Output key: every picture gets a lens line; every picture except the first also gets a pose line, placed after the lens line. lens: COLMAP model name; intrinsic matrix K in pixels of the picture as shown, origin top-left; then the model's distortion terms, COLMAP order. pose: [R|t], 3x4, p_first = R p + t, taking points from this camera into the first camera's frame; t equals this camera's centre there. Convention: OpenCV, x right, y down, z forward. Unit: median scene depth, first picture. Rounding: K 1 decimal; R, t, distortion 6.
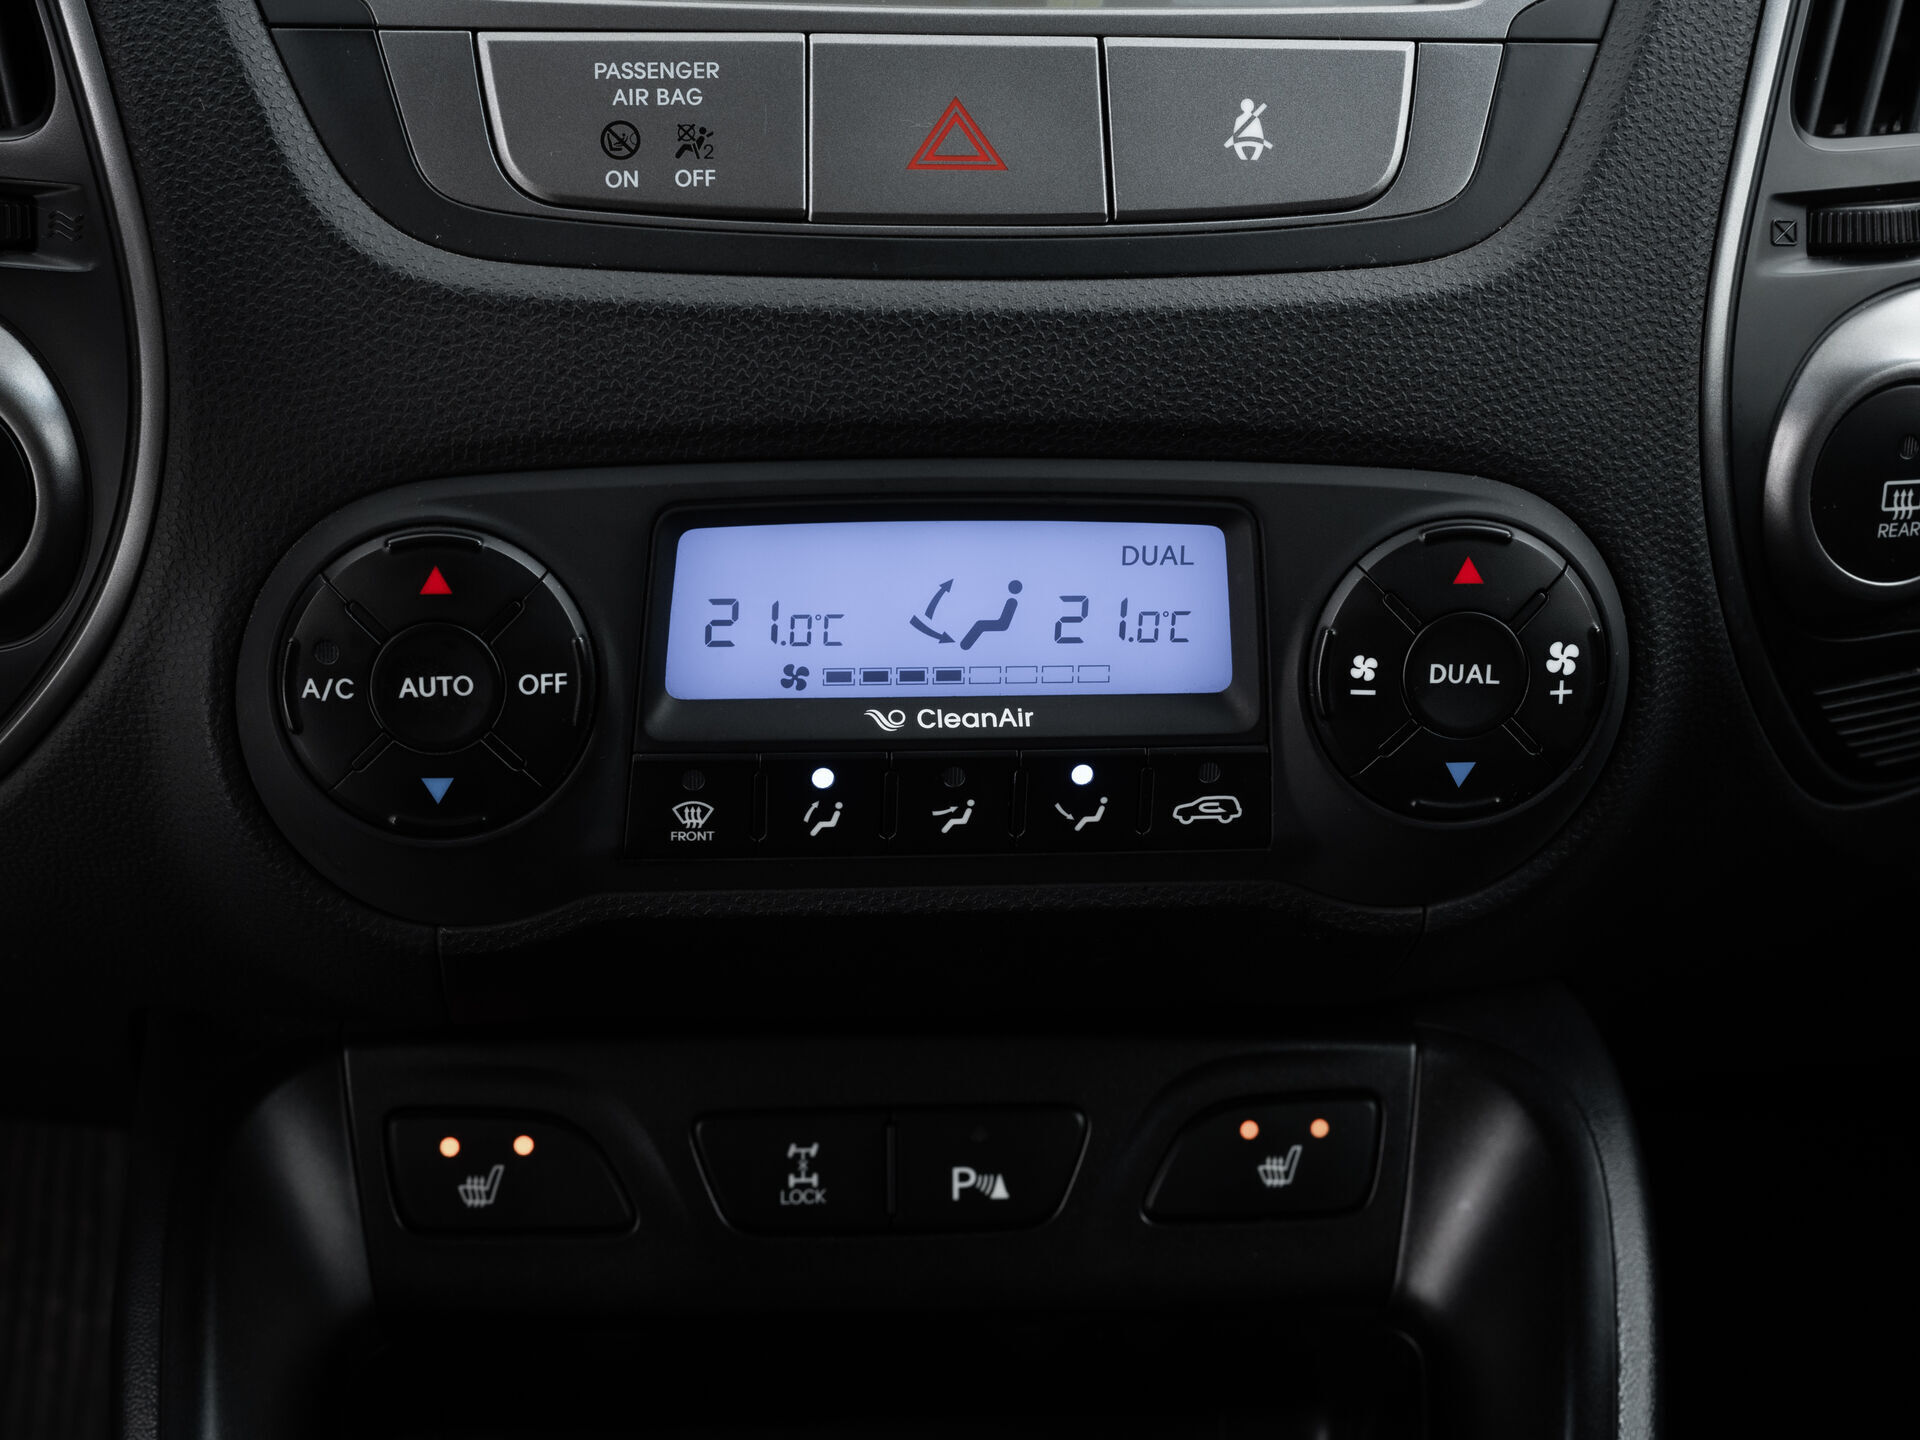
lens RADIAL K [[3421.7, 0, 960.0], [0, 3421.7, 720.0], [0, 0, 1]] dist [-0.001970, 0.012448]
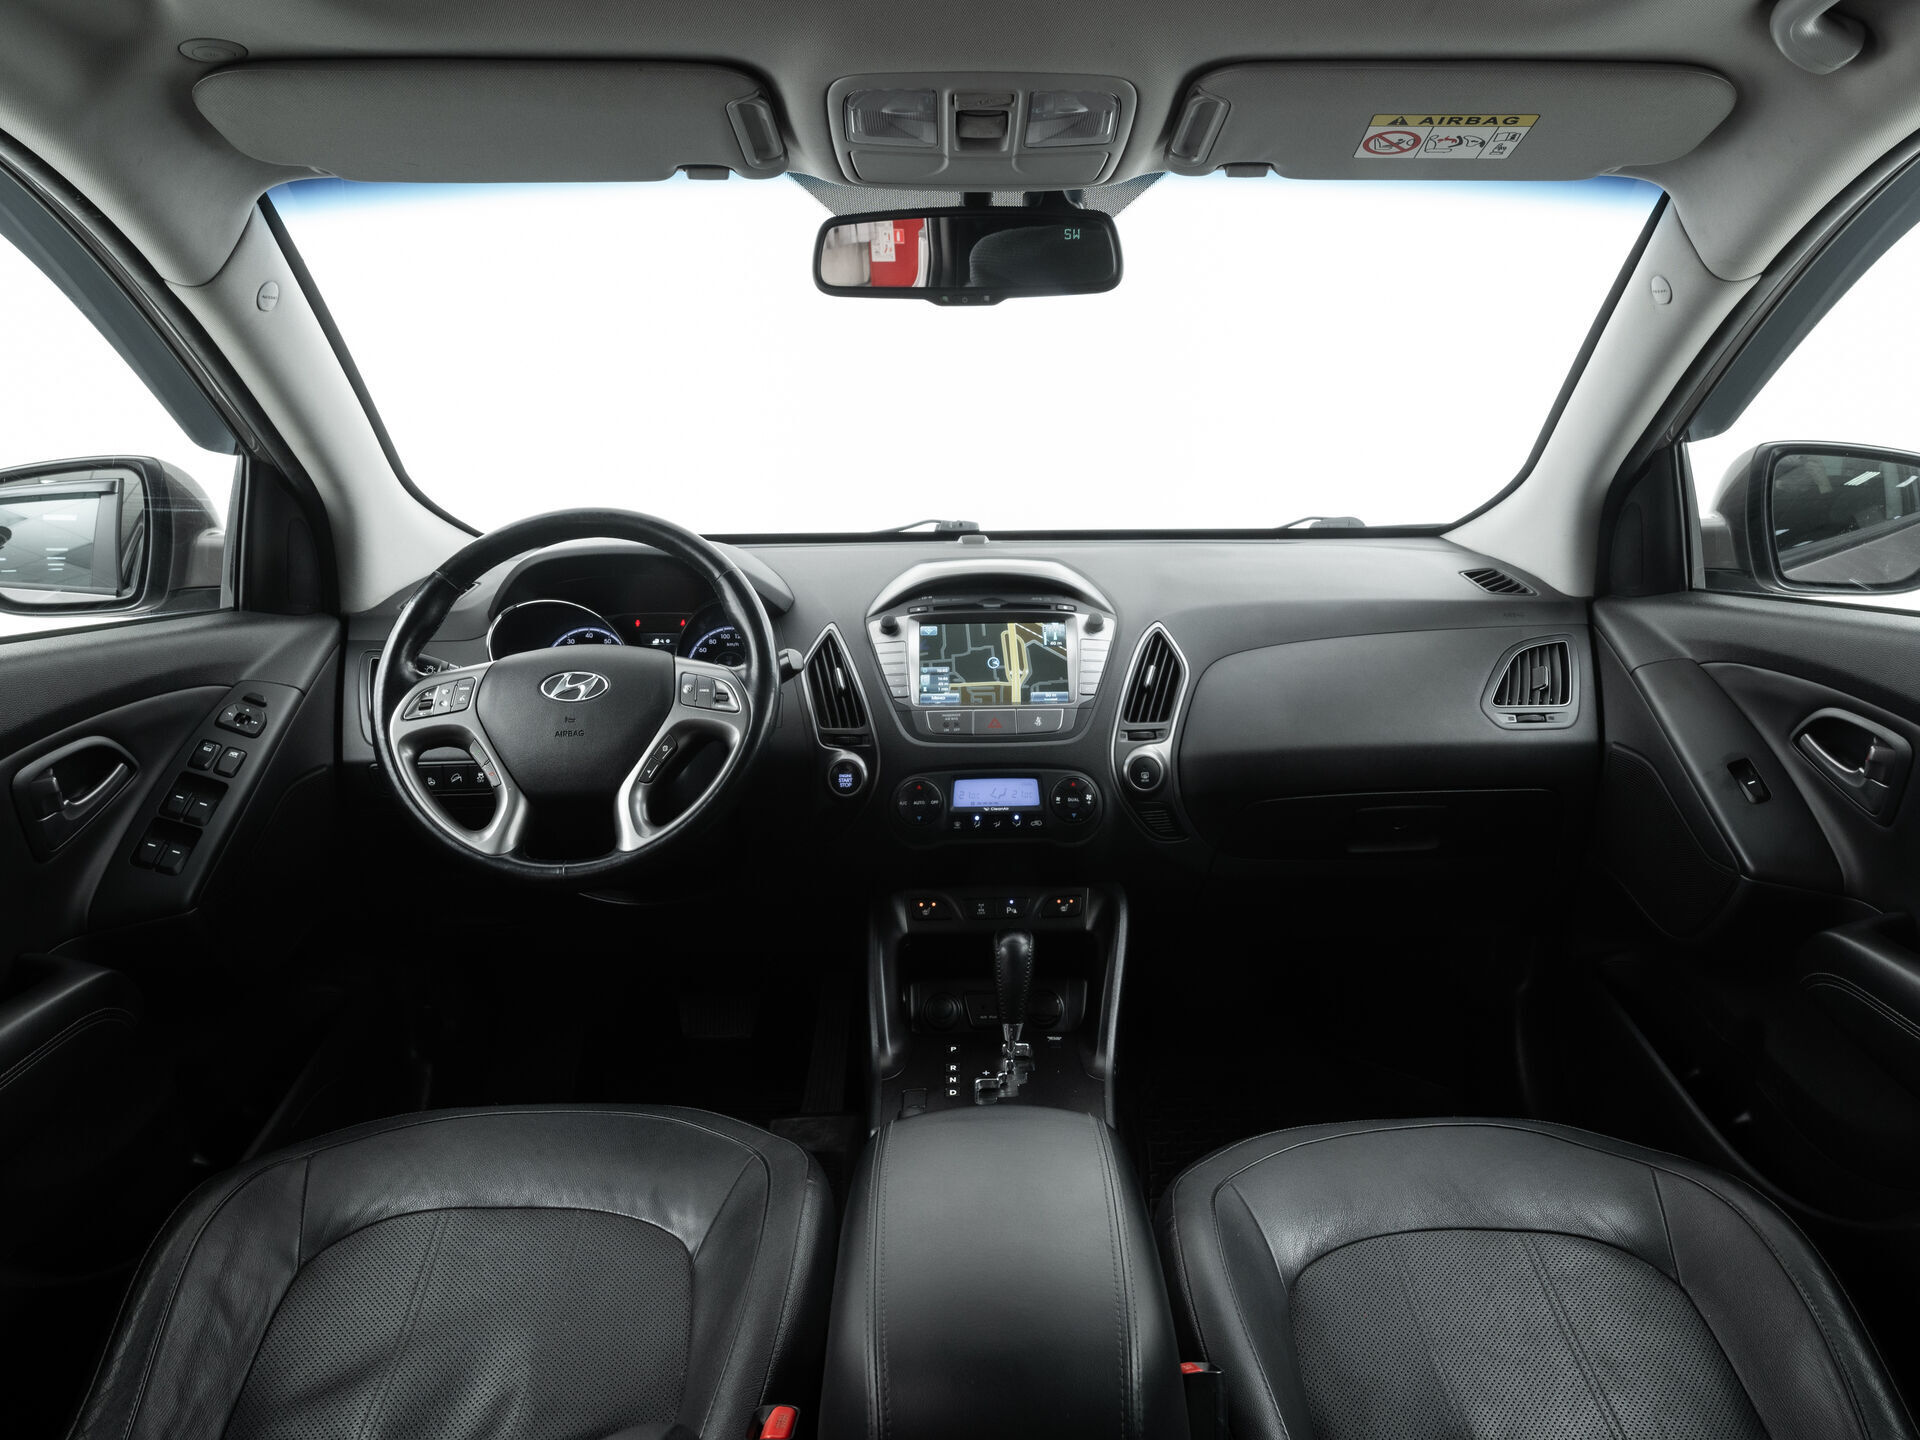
lens RADIAL K [[1318.2, 0, 1008.8], [0, 1318.2, 686.2], [0, 0, 1]] dist [-0.022511, -0.001821]
pose [[0.995483, -0.042213, -0.085039, 0.255902], [0.012169, 0.945060, -0.326671, 0.626883], [0.094157, 0.324160, 0.941305, -1.517714]]
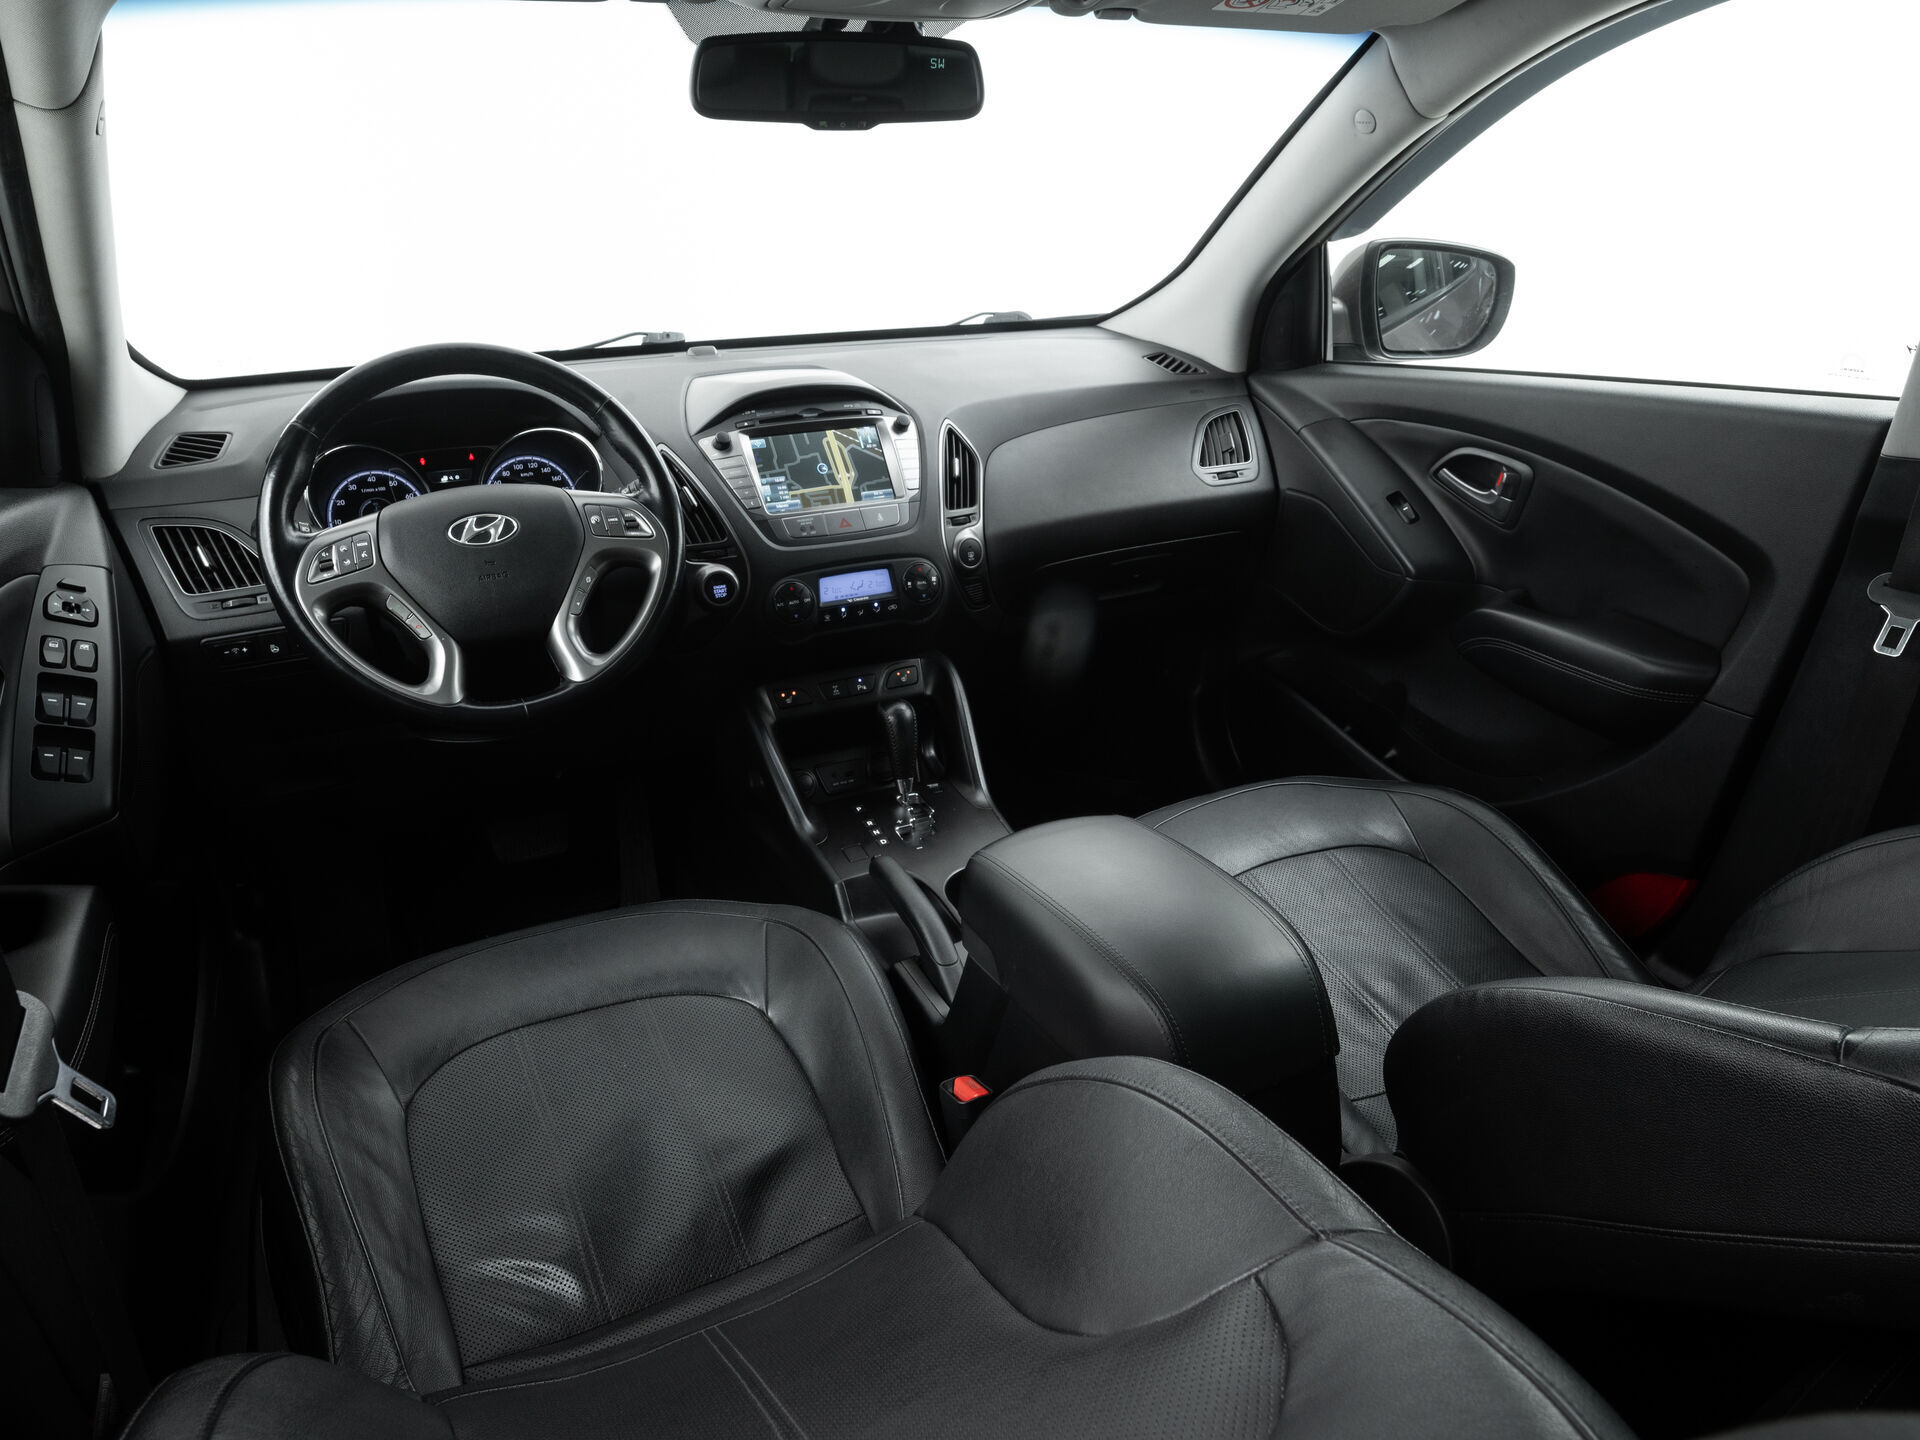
lens RADIAL K [[1269.2, 0, 960.0], [0, 1269.2, 720.0], [0, 0, 1]] dist [-0.023547, 0.001791]
pose [[0.941678, -0.188826, 0.278545, -0.632398], [0.222590, 0.970298, -0.094743, 0.584320], [-0.252382, 0.151219, 0.955739, -1.711482]]
